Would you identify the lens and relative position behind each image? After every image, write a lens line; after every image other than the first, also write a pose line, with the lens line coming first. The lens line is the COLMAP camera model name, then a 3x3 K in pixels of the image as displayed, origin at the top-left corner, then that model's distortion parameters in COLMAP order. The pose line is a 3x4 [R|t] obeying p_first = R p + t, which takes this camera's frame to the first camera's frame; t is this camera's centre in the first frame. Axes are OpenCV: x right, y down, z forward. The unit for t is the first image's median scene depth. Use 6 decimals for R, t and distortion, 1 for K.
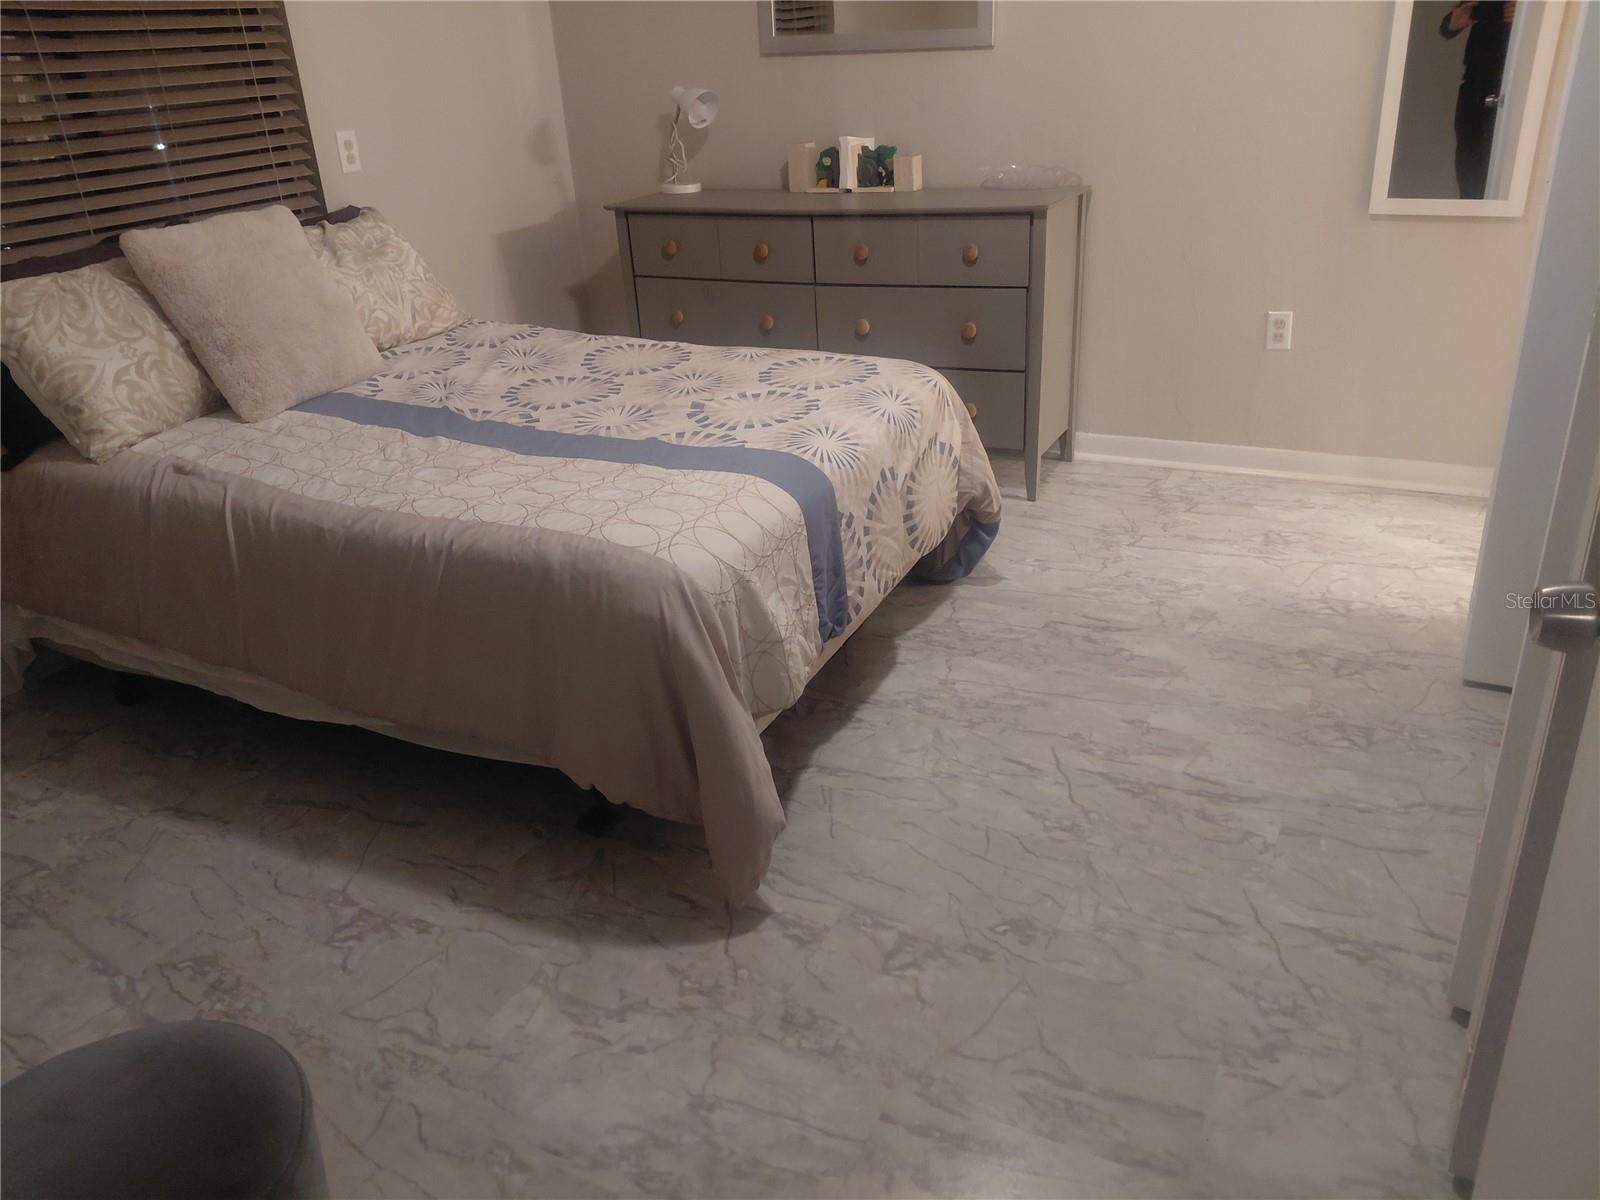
lens RADIAL K [[1186.6, 0, 804.9], [0, 1186.6, 596.6], [0, 0, 1]] dist [0.046518, -0.084676]
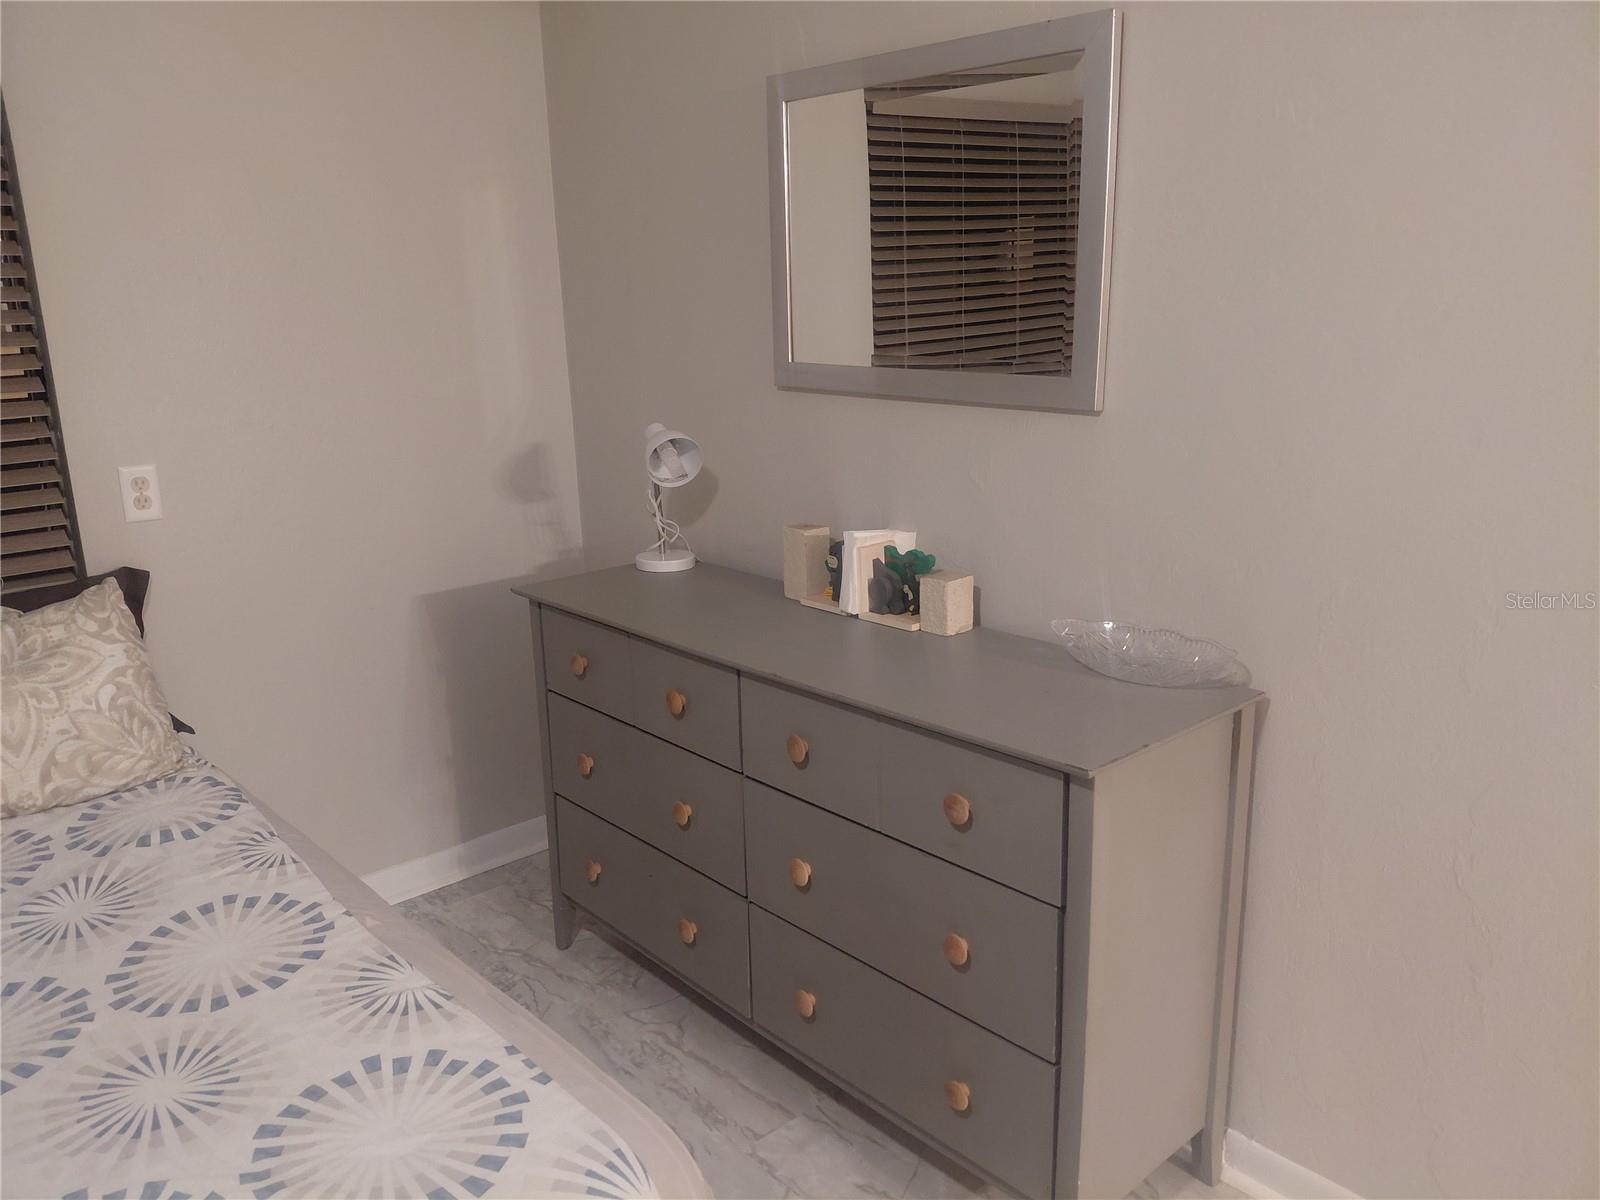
lens RADIAL K [[1186.6, 0, 810.9], [0, 1186.6, 635.7], [0, 0, 1]] dist [0.046518, -0.084676]
pose [[0.932272, 0.126697, -0.338845, 0.229198], [-0.174929, 0.977760, -0.115695, -0.279473], [0.316651, 0.167133, 0.933701, 0.488878]]
